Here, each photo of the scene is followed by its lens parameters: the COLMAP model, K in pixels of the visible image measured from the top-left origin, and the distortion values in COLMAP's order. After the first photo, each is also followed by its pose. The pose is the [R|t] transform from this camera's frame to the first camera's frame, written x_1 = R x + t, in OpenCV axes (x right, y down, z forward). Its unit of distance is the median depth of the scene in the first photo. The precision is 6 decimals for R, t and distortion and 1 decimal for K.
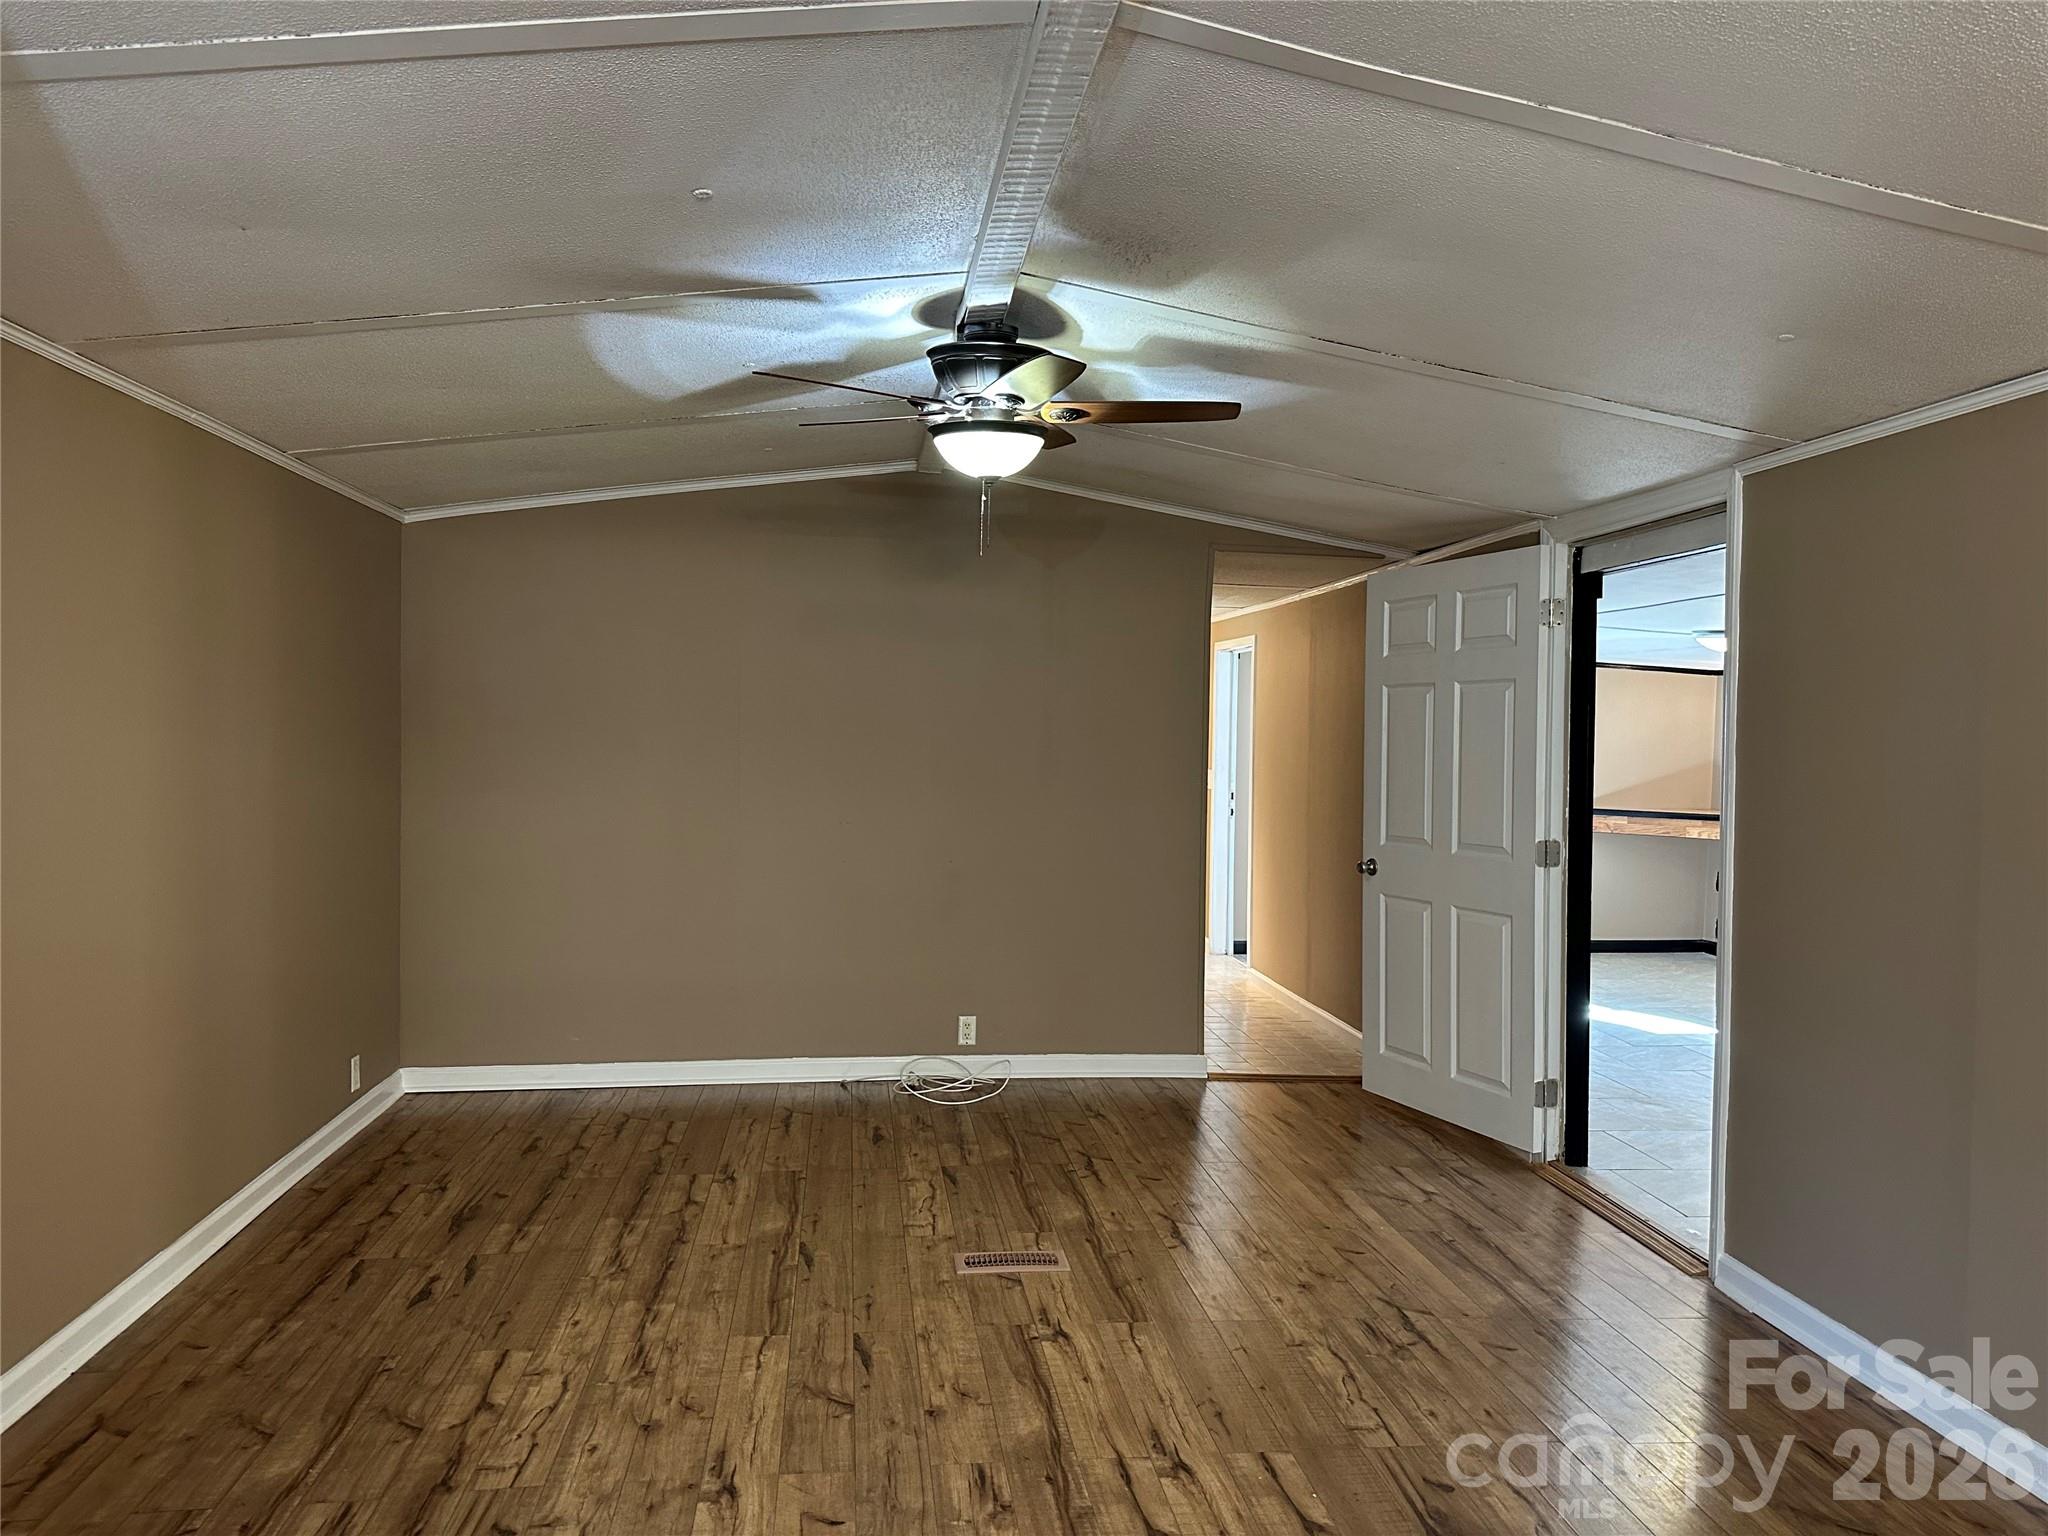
lens RADIAL K [[1426.4, 0, 1024.0], [0, 1426.4, 768.0], [0, 0, 1]] dist [0.121160, -0.132271]
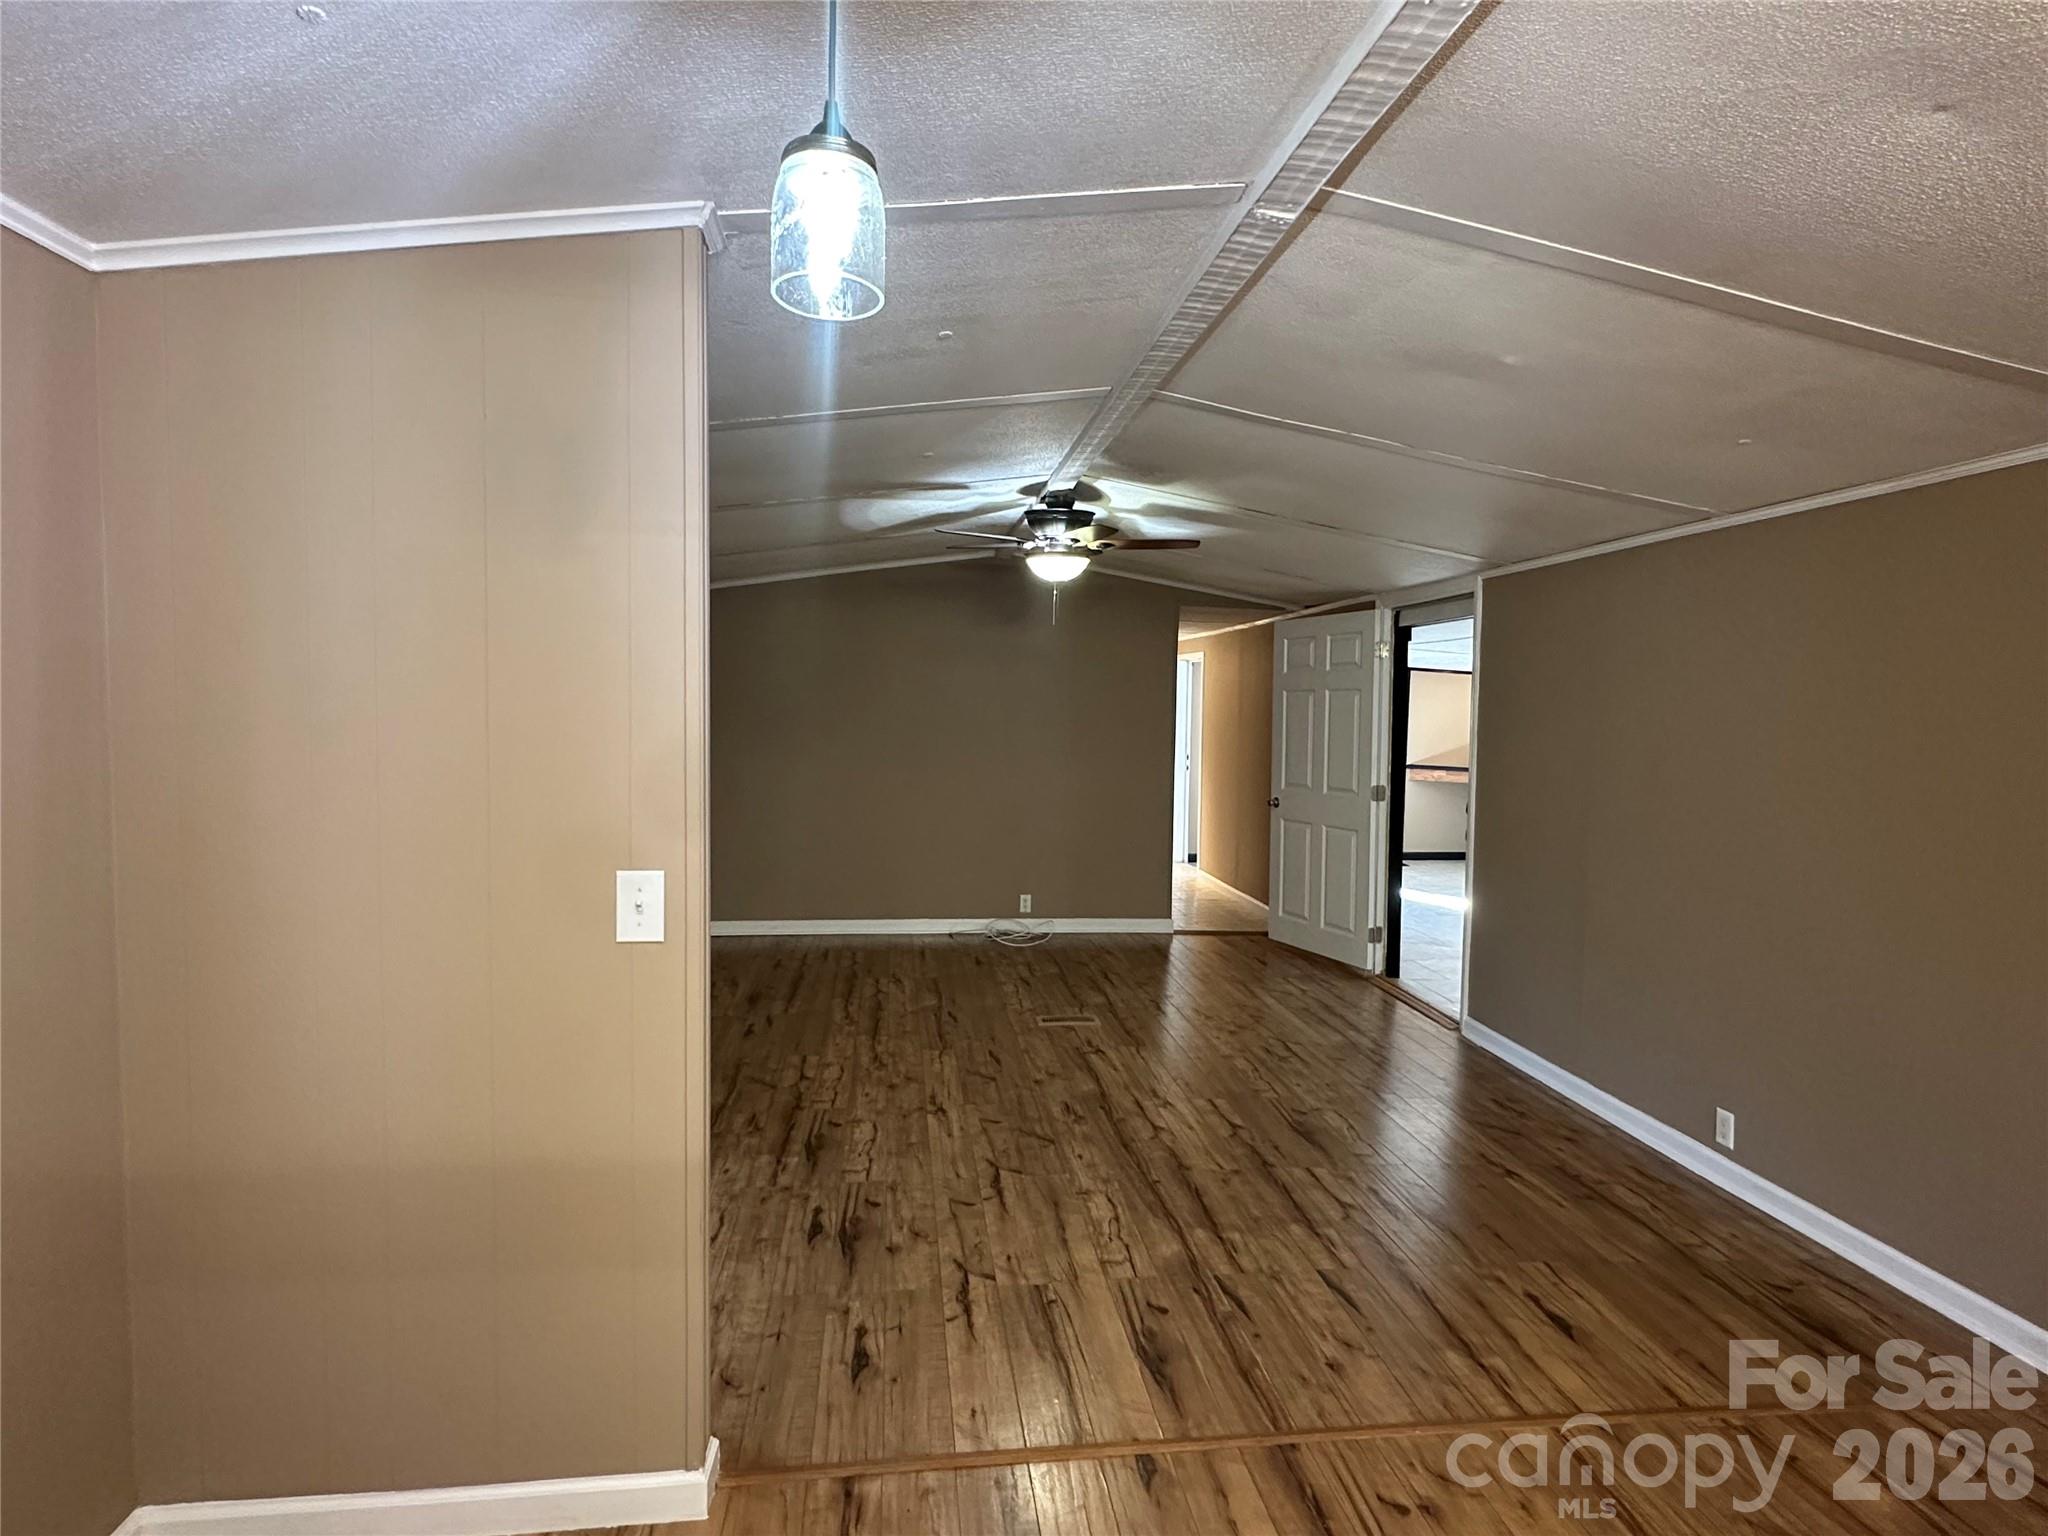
lens RADIAL K [[1047.2, 0, 1024.0], [0, 1047.2, 768.0], [0, 0, 1]] dist [0.038611, 0.000092]
pose [[0.999987, 0.000065, -0.005131, -0.054464], [0.000097, 0.999503, 0.031526, -0.010862], [0.005130, -0.031527, 0.999490, -0.279194]]
